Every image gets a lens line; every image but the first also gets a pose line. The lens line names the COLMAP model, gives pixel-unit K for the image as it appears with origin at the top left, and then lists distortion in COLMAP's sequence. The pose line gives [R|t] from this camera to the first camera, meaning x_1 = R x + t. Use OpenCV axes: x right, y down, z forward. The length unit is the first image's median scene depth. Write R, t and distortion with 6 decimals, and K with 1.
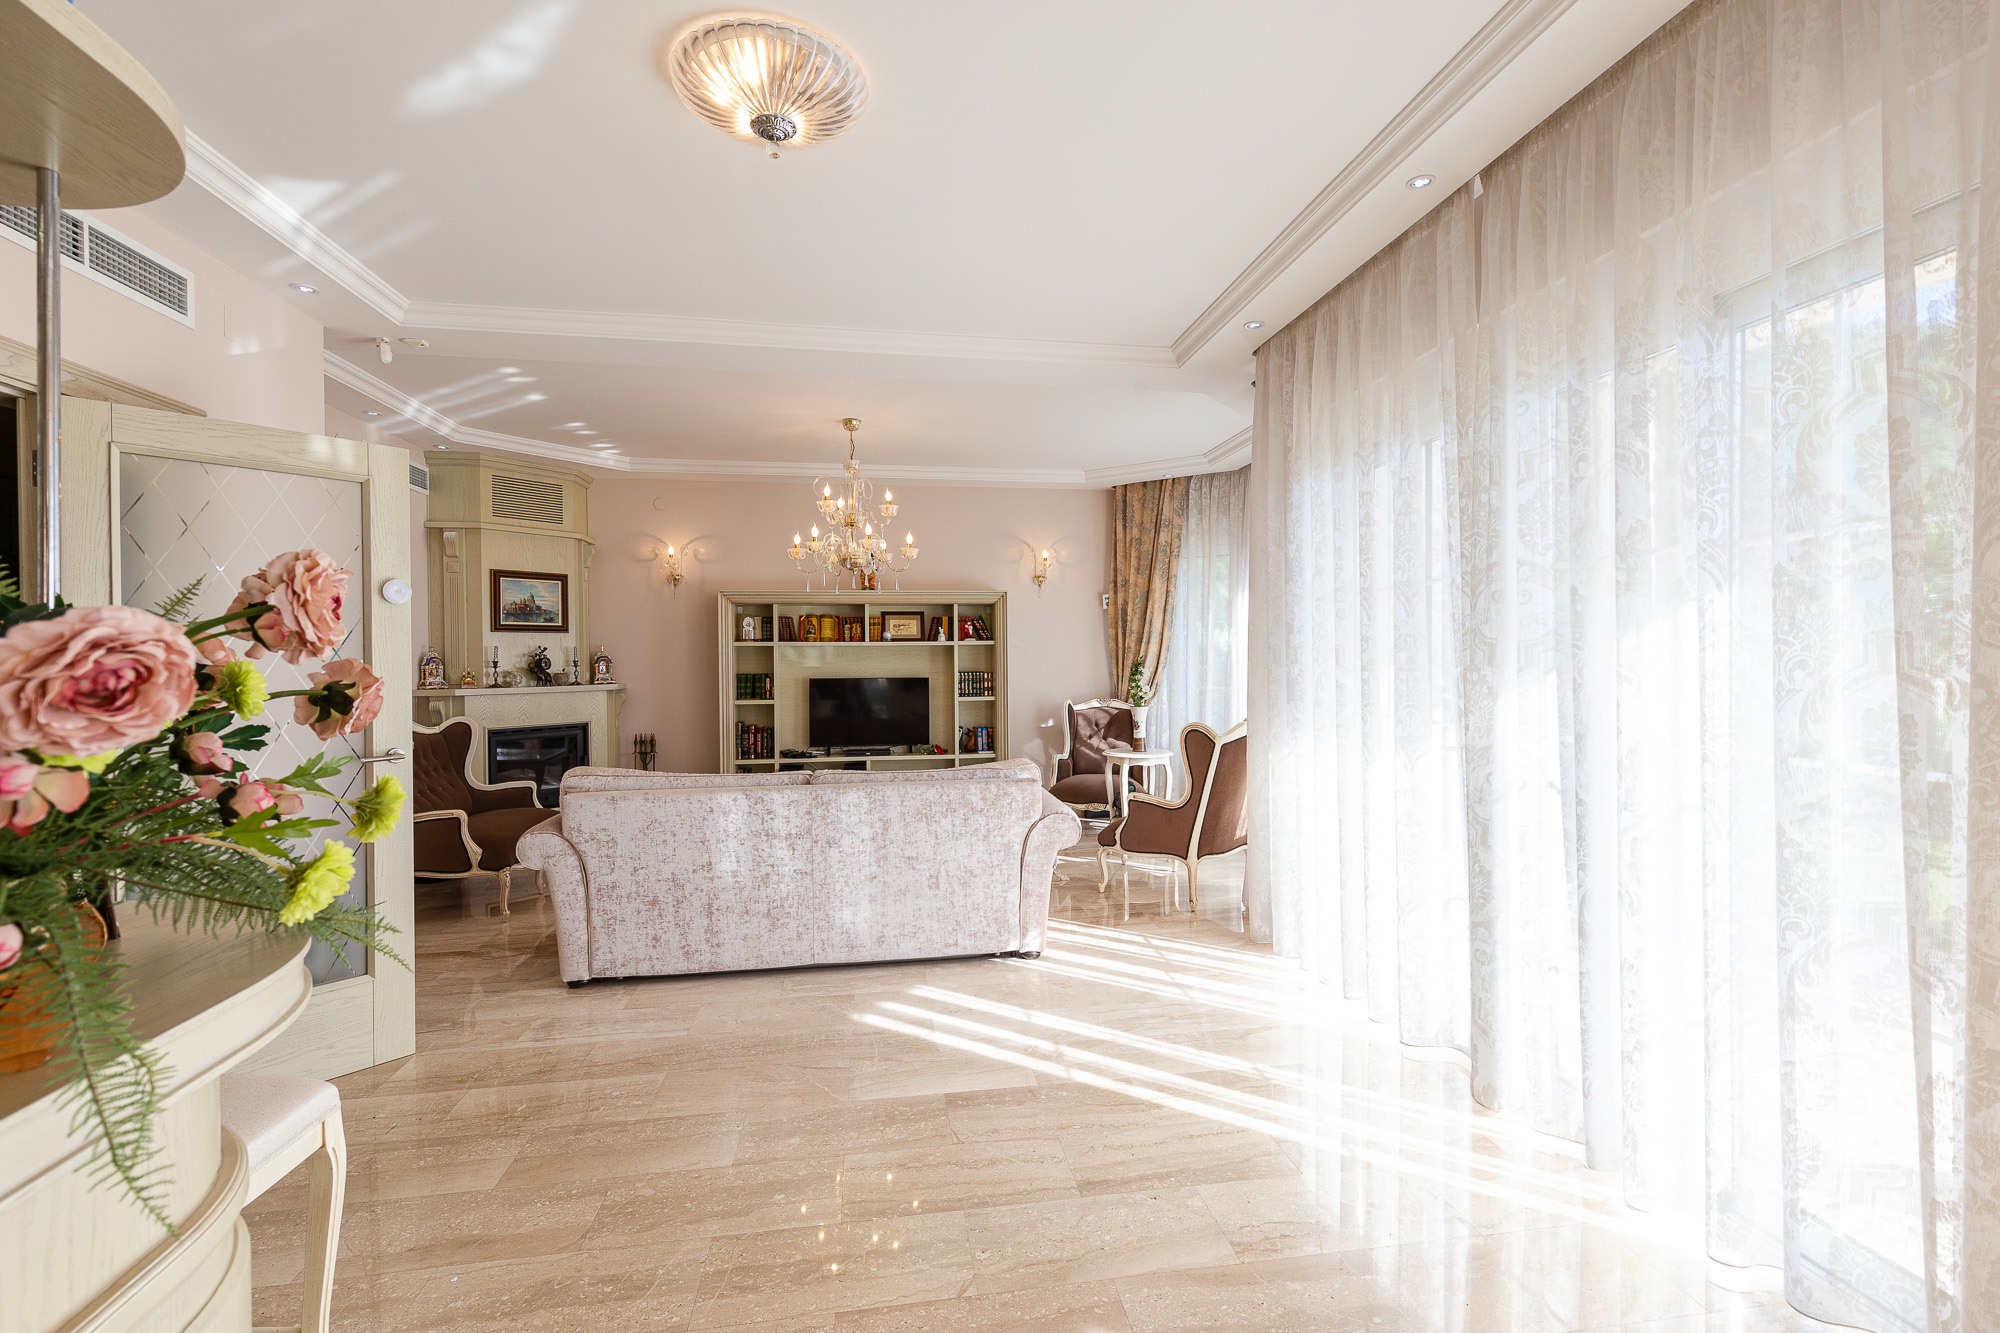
lens RADIAL K [[920.0, 0, 995.7], [0, 920.0, 661.3], [0, 0, 1]] dist [-0.004648, 0.003576]
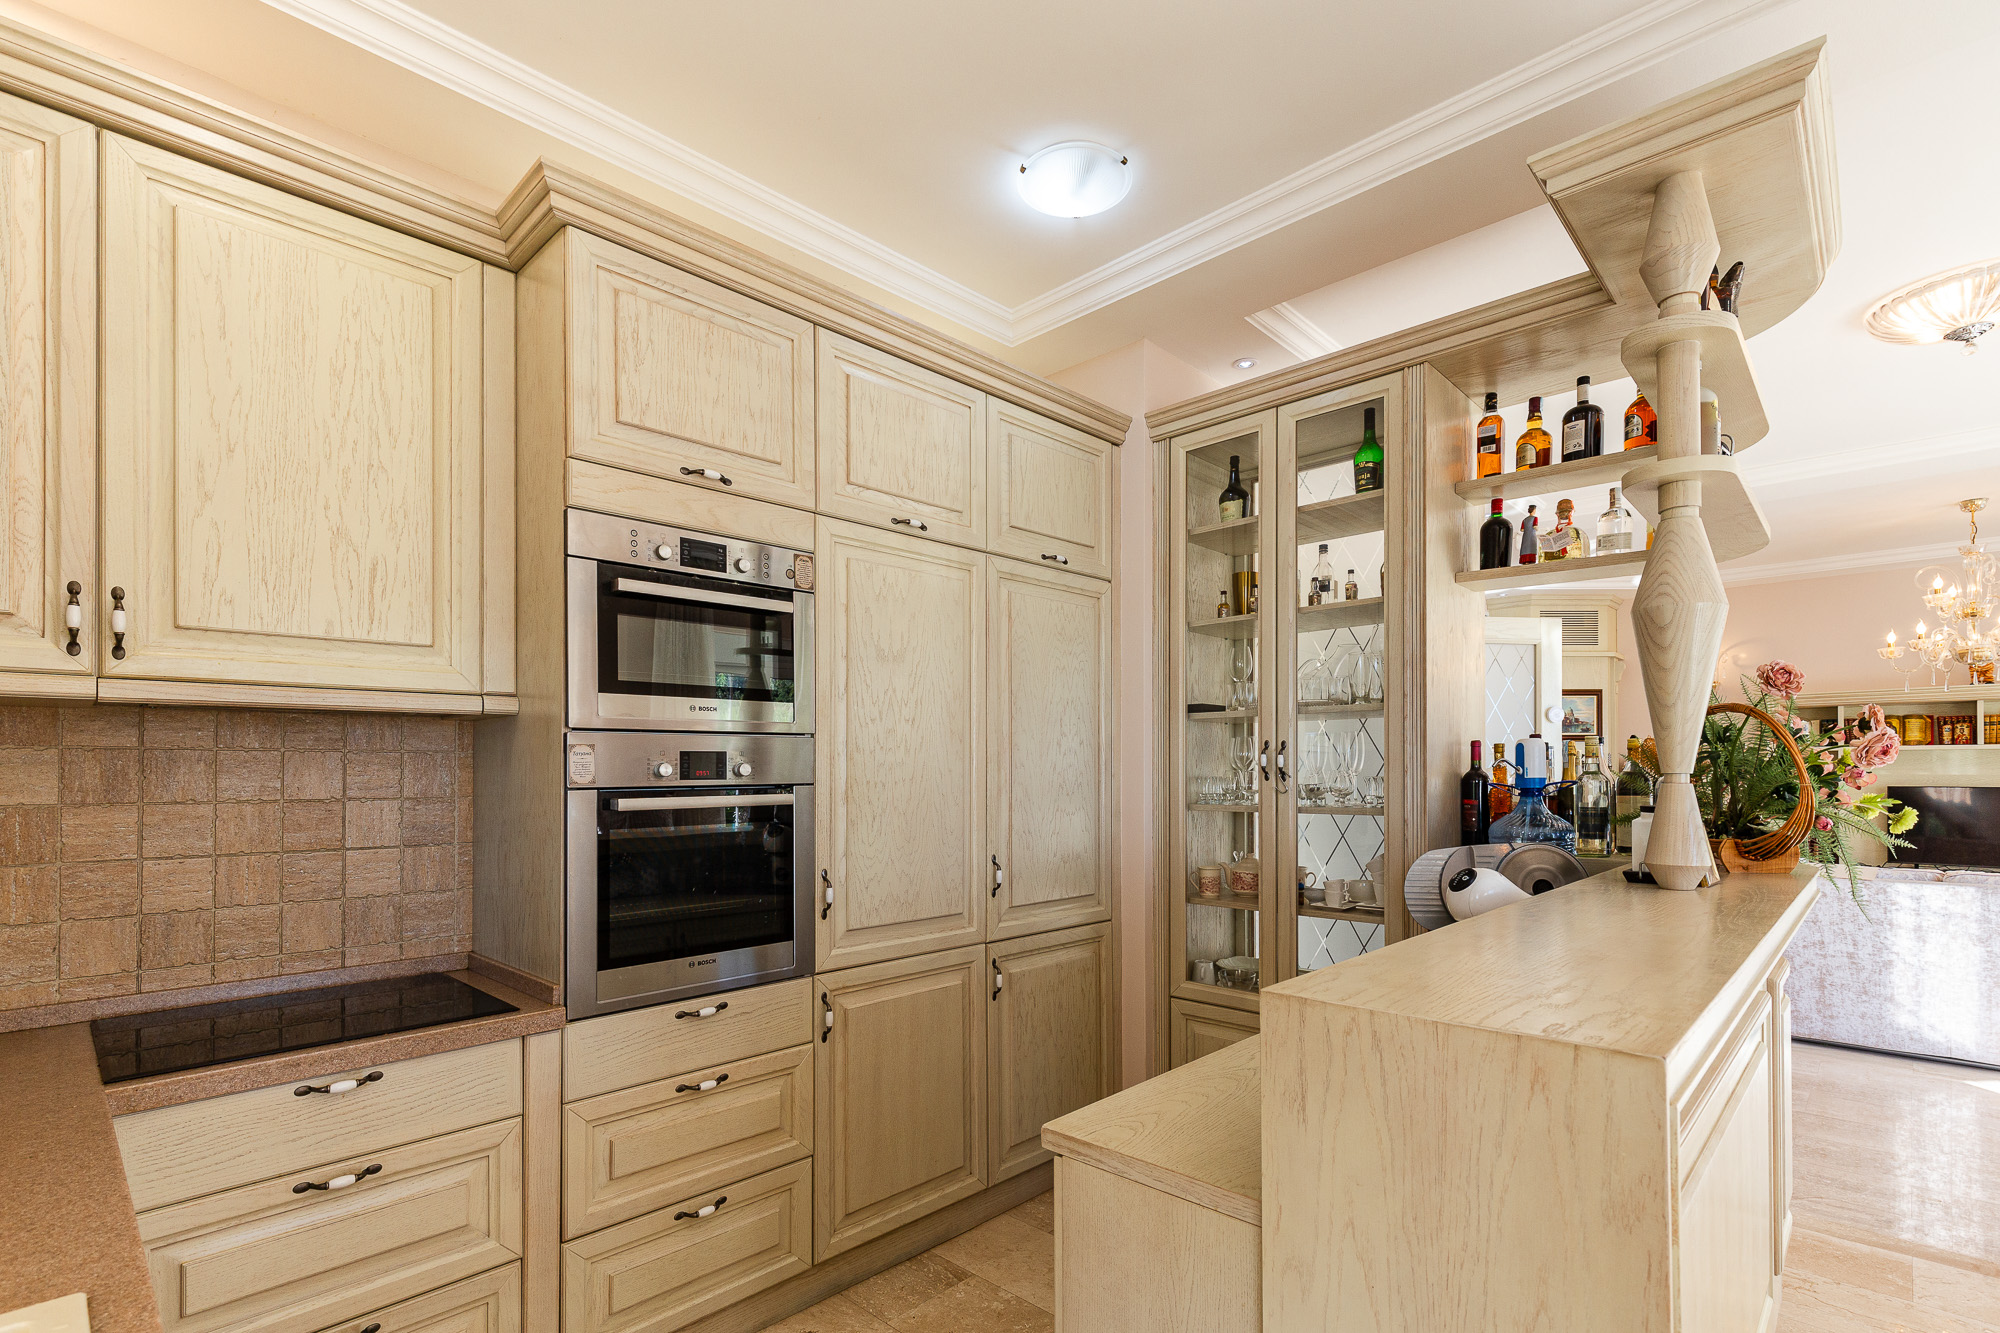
lens RADIAL K [[920.0, 0, 1038.4], [0, 920.0, 765.9], [0, 0, 1]] dist [-0.004648, 0.003576]
pose [[0.618171, 0.000510, -0.786043, -0.009987], [-0.005818, 0.999975, -0.003927, 0.006971], [0.786022, 0.007001, 0.618159, -0.210075]]
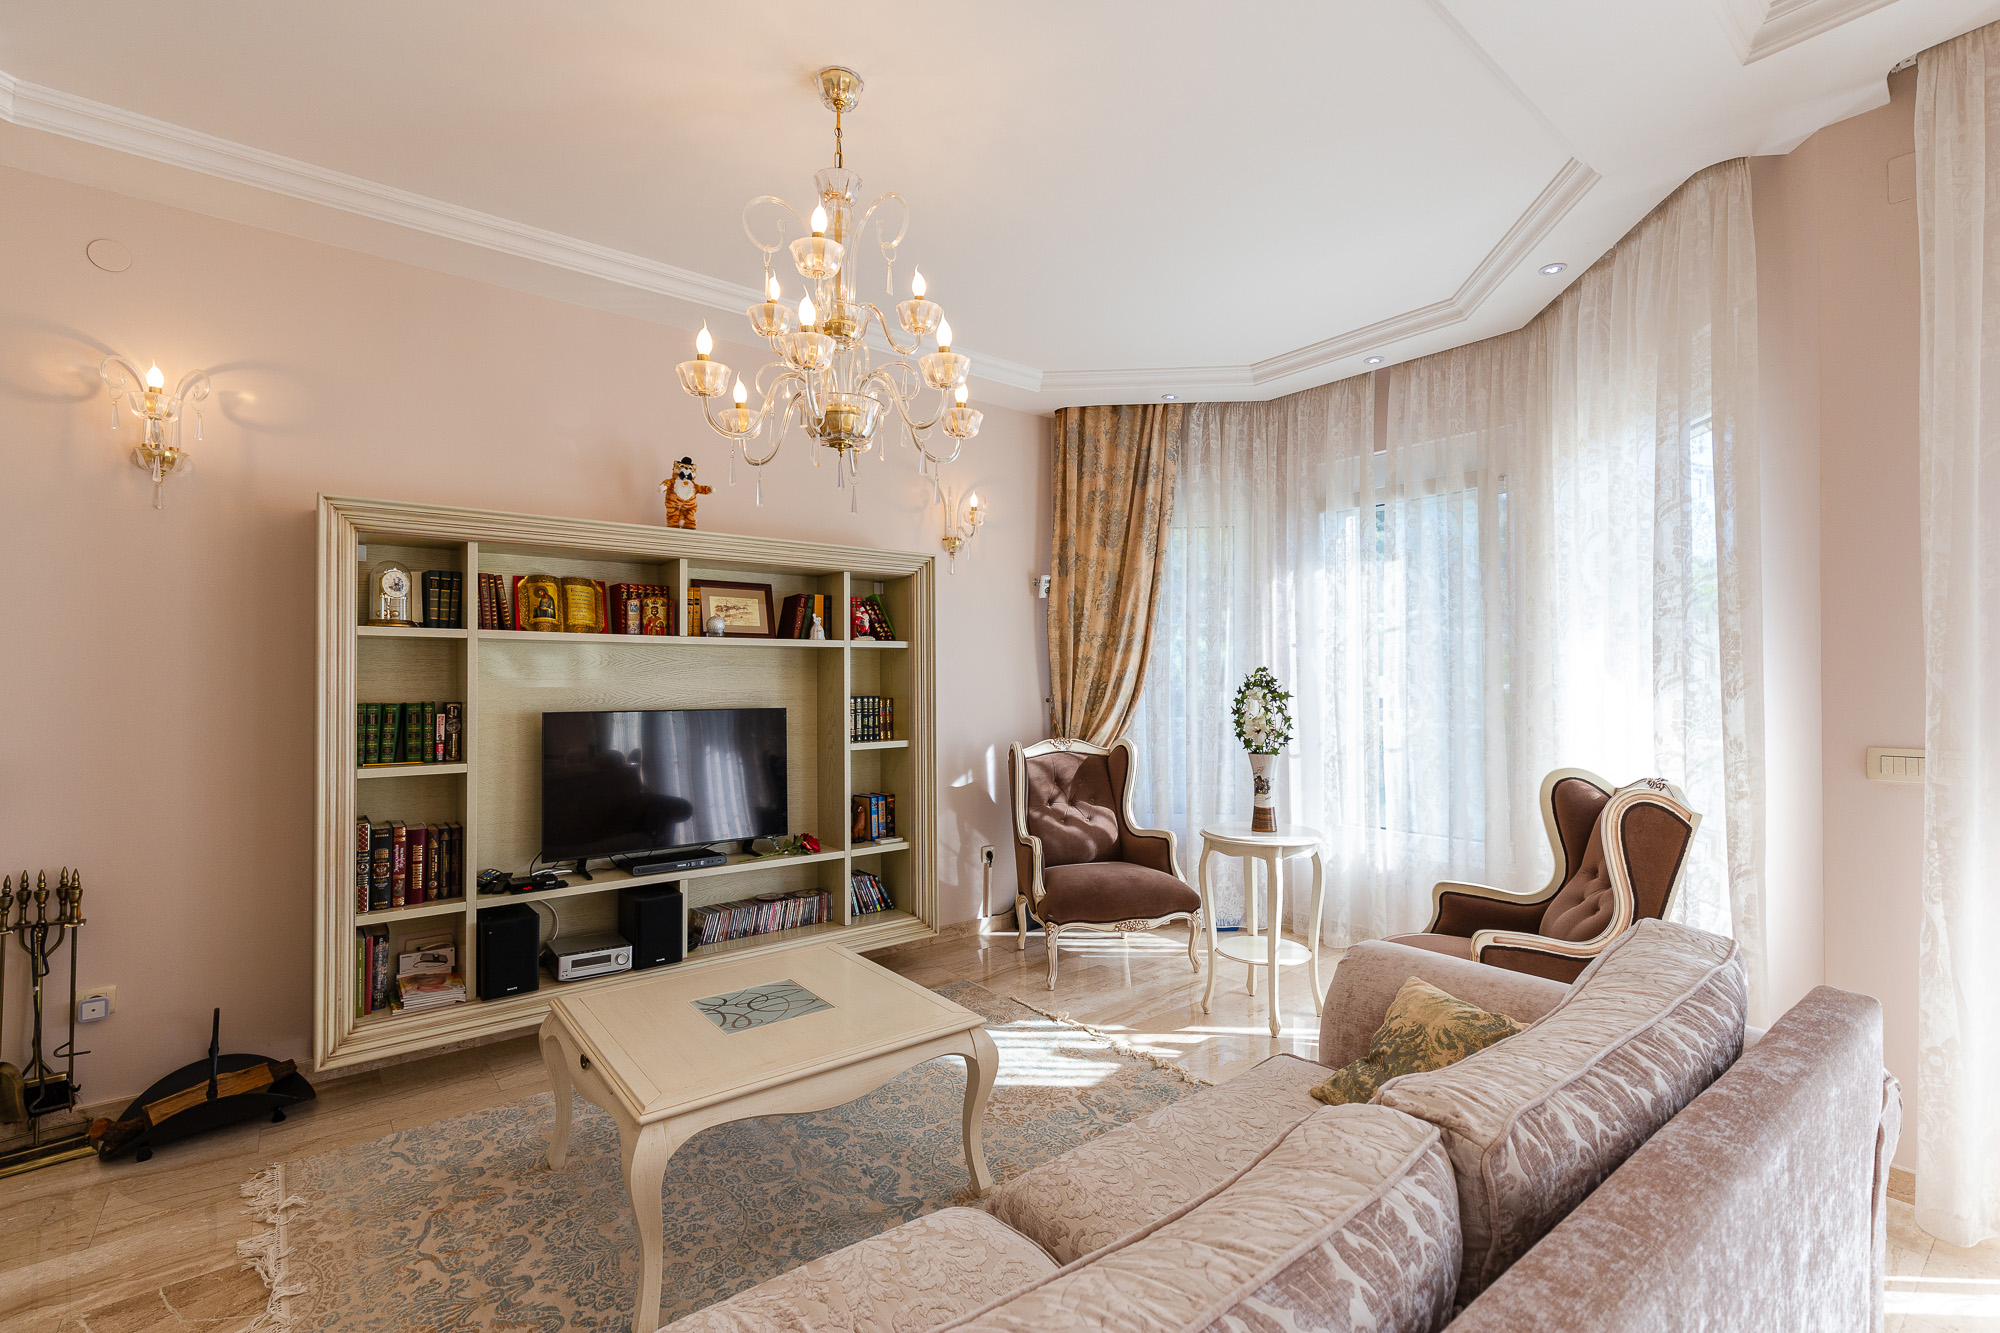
lens RADIAL K [[891.0, 0, 1012.9], [0, 891.0, 666.3], [0, 0, 1]] dist [0.000873, -0.001027]
pose [[0.868649, 0.012242, 0.495276, -0.219887], [-0.000579, 0.999719, -0.023695, 0.006191], [-0.495427, 0.020297, 0.868412, 0.496387]]
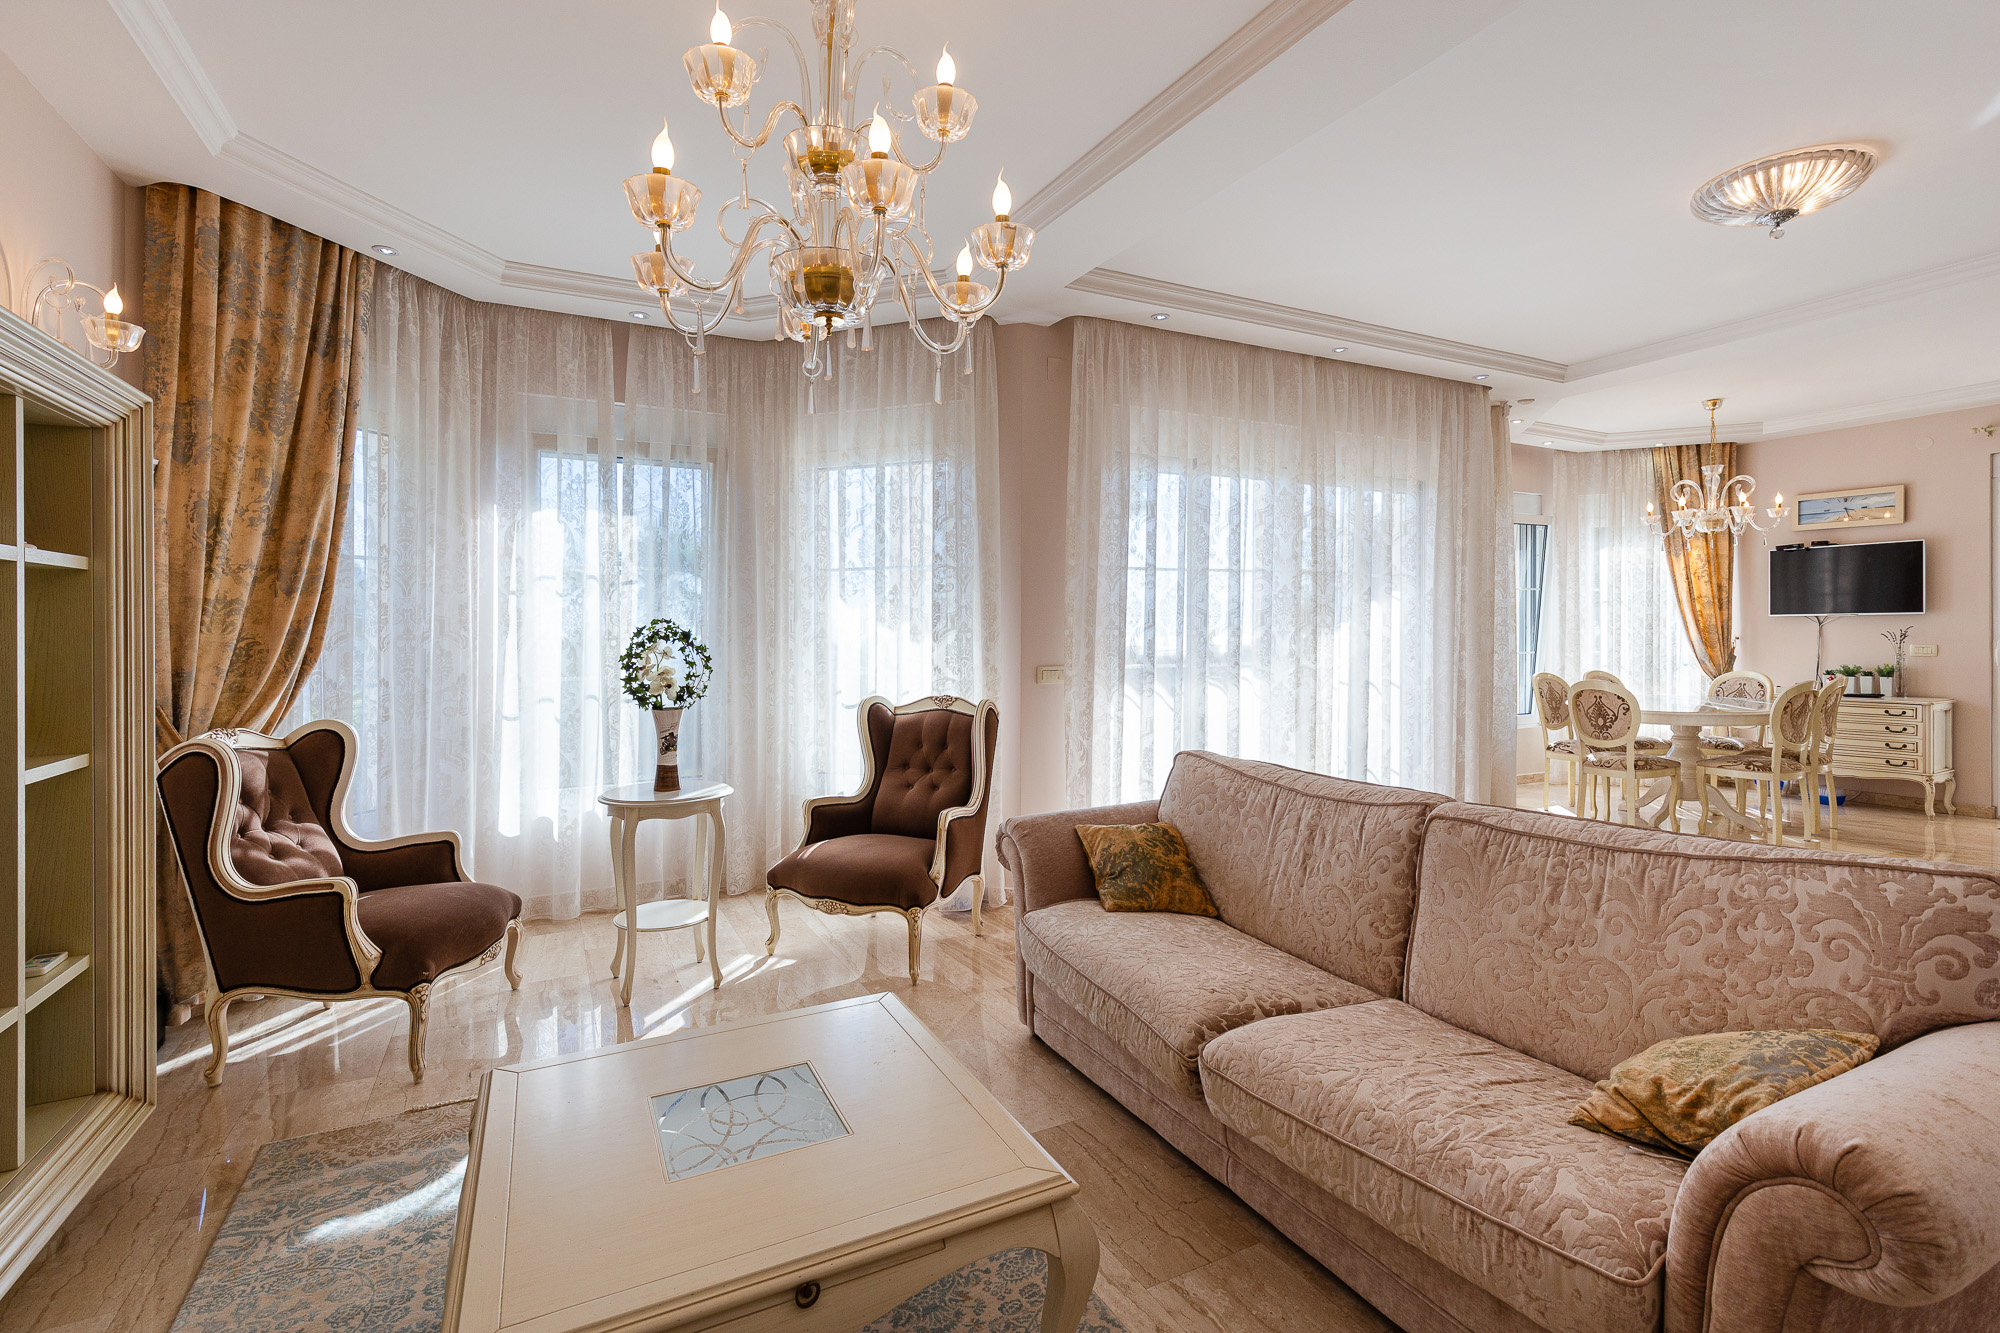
lens RADIAL K [[920.0, 0, 998.2], [0, 920.0, 635.1], [0, 0, 1]] dist [-0.004648, 0.003576]
pose [[-0.314878, 0.005833, 0.949114, -0.366663], [0.013765, 0.999904, -0.001579, 0.006424], [-0.949032, 0.012568, -0.314928, 0.832993]]
